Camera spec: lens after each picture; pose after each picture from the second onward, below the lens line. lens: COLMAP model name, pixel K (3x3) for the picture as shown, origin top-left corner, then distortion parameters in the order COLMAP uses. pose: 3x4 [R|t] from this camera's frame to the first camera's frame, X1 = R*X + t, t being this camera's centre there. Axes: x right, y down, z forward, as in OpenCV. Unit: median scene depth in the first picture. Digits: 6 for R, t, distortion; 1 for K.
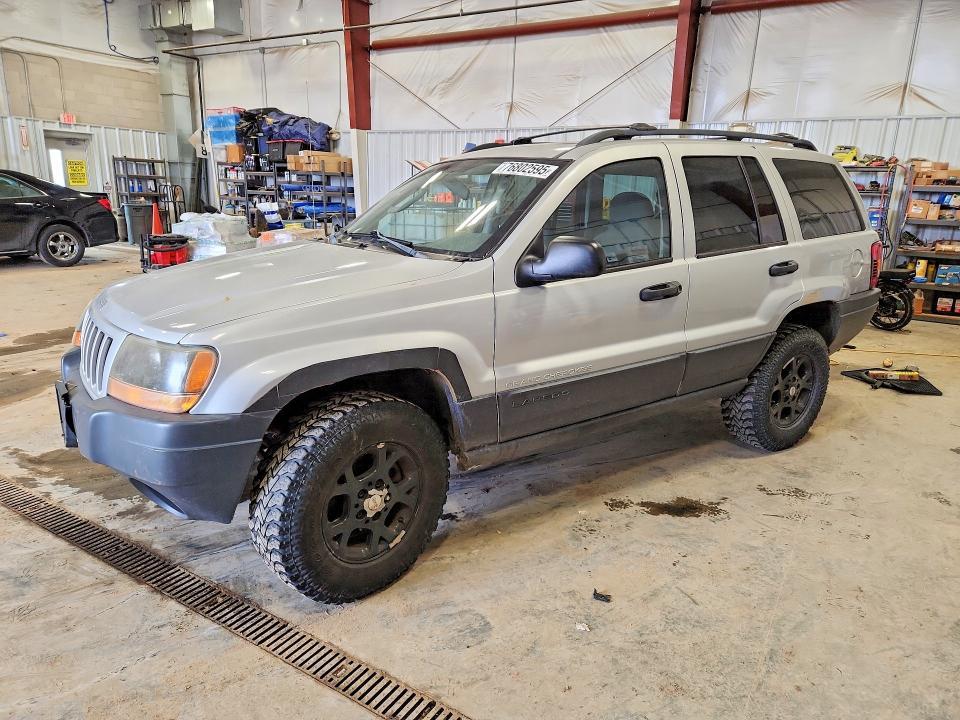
lens RADIAL K [[654.3, 0, 470.9], [0, 654.3, 357.8], [0, 0, 1]] dist [0.022872, -0.001448]
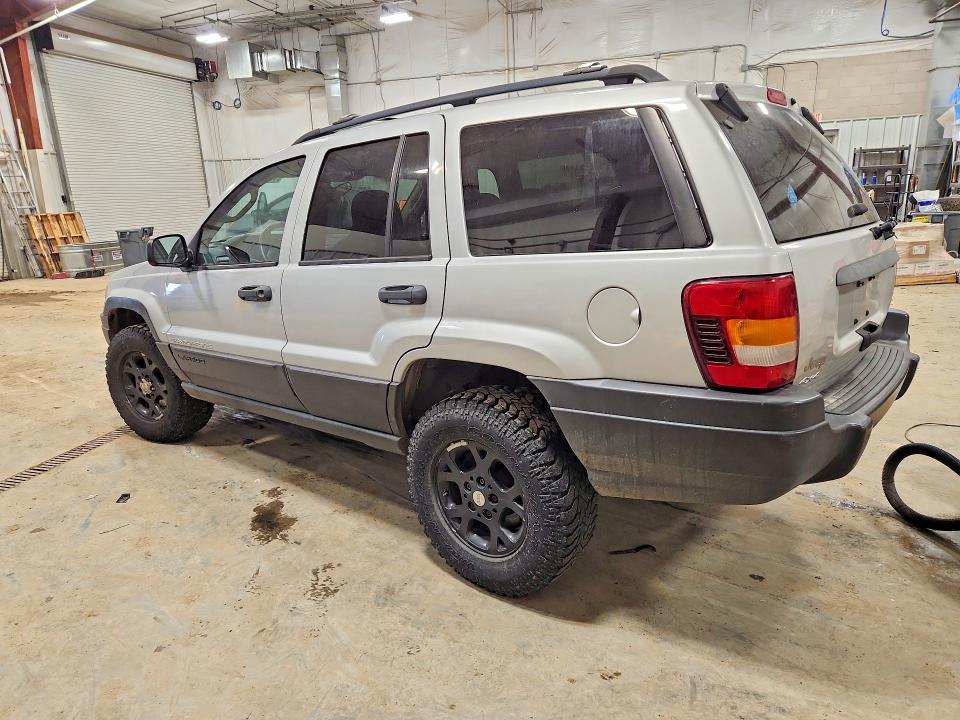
lens RADIAL K [[654.3, 0, 470.9], [0, 654.3, 357.8], [0, 0, 1]] dist [0.022872, -0.001448]
pose [[0.272403, 0.202159, -0.940706, 1.167162], [-0.192272, 0.969397, 0.152648, -0.192758], [0.942777, 0.139290, 0.302936, 0.880523]]
